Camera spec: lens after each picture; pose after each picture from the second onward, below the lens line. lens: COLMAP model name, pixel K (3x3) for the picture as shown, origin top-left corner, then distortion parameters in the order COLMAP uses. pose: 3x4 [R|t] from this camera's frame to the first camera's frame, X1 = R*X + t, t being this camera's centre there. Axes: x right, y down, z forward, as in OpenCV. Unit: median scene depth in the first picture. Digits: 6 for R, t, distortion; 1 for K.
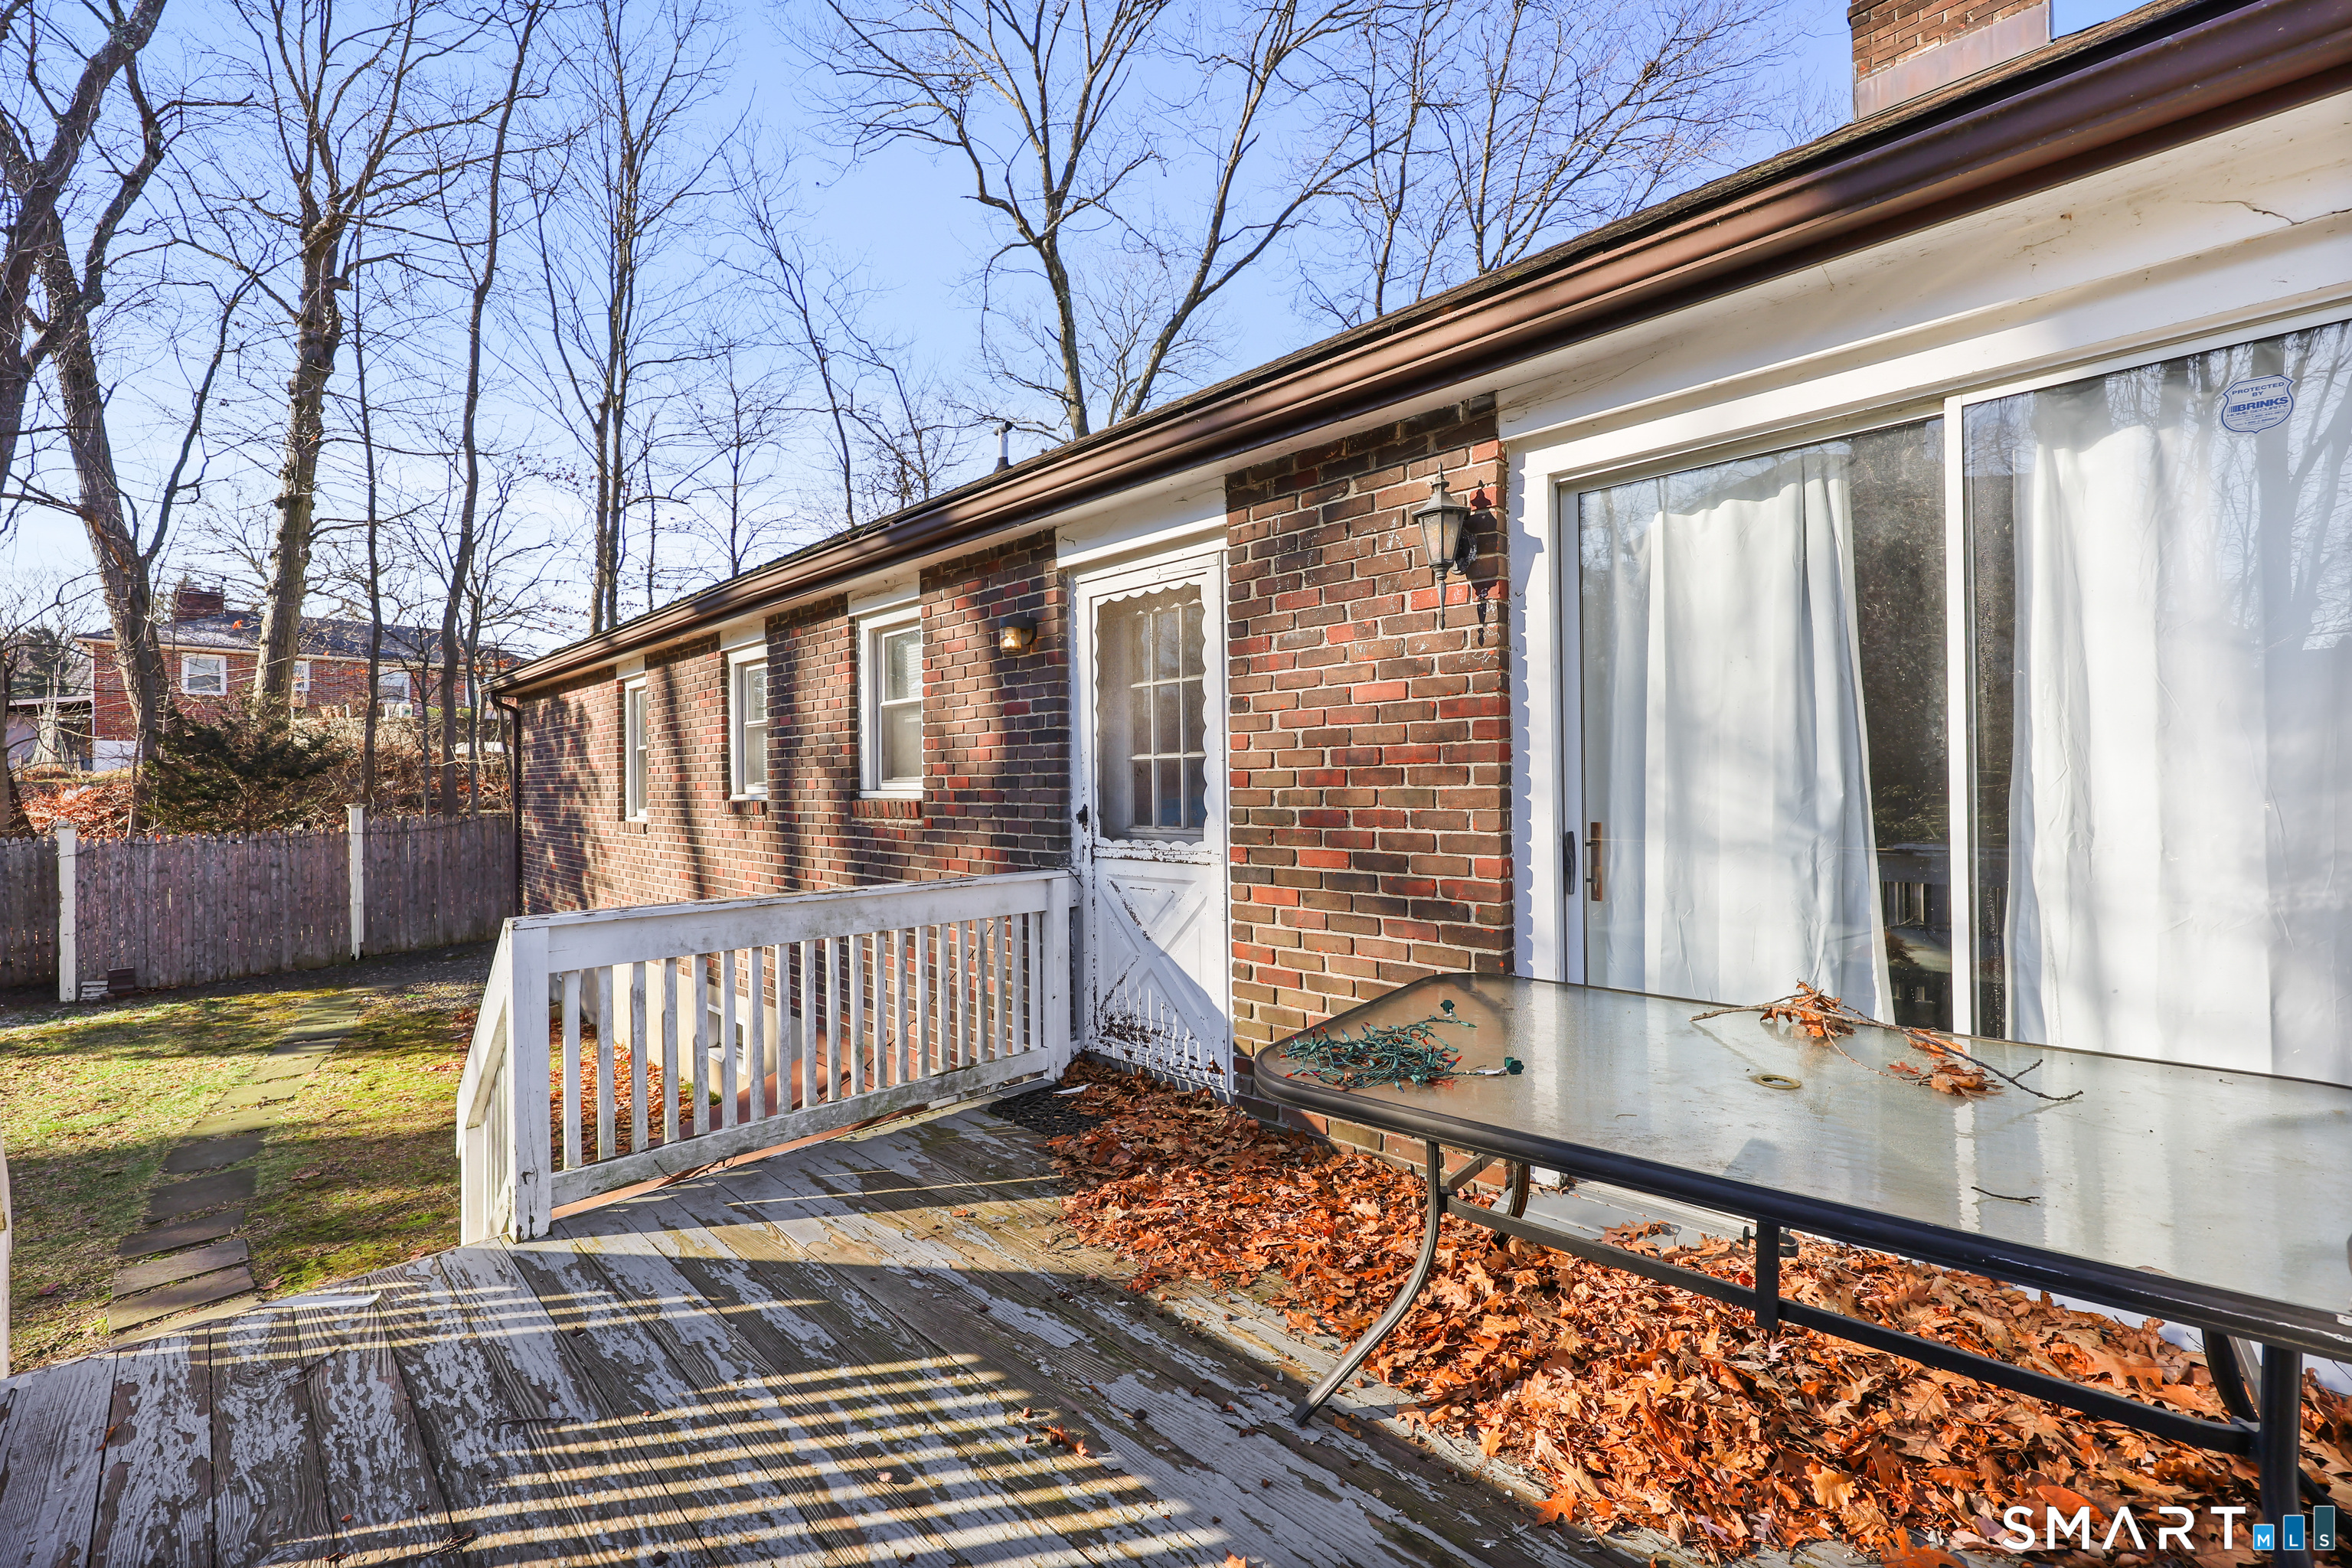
lens RADIAL K [[947.9, 0, 1188.6], [0, 947.9, 776.1], [0, 0, 1]] dist [-0.000864, -0.000072]
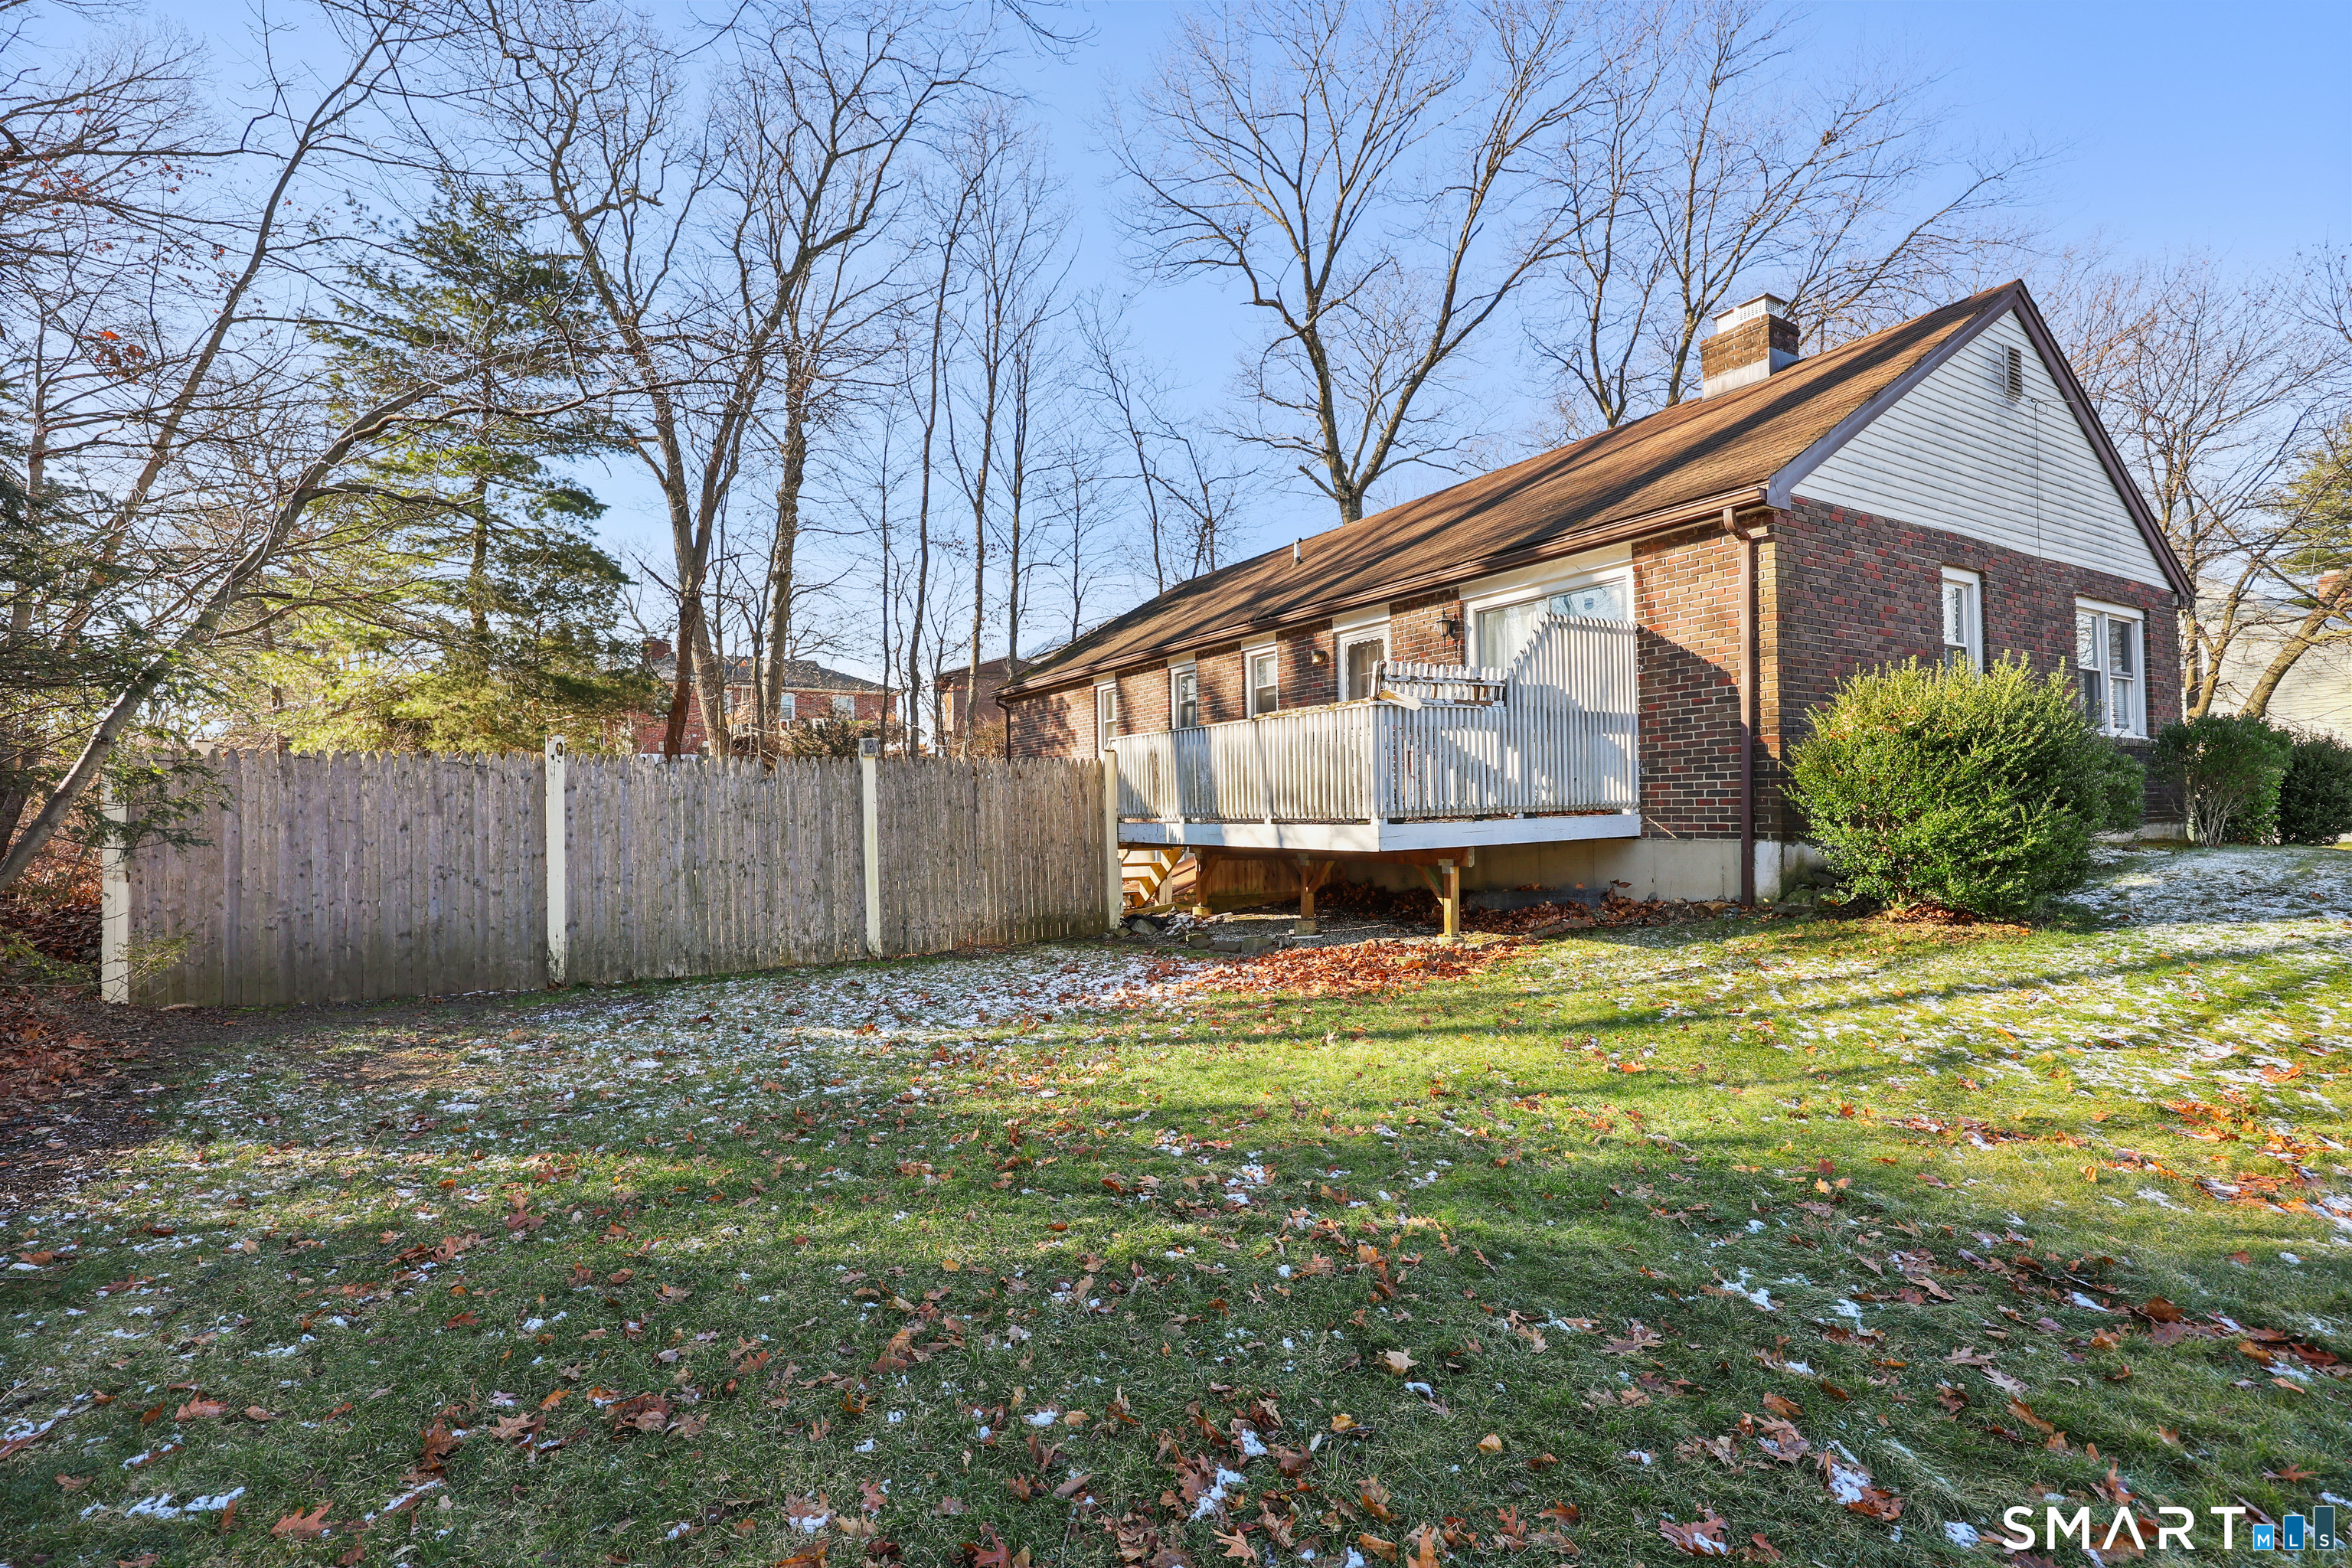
lens RADIAL K [[1119.6, 0, 1176.0], [0, 1119.6, 784.0], [0, 0, 1]] dist [-0.001227, 0.000006]
pose [[0.966952, -0.012637, -0.254645, 0.049523], [0.008513, 0.999814, -0.017291, 0.055208], [0.254817, 0.014552, 0.966880, -0.459050]]
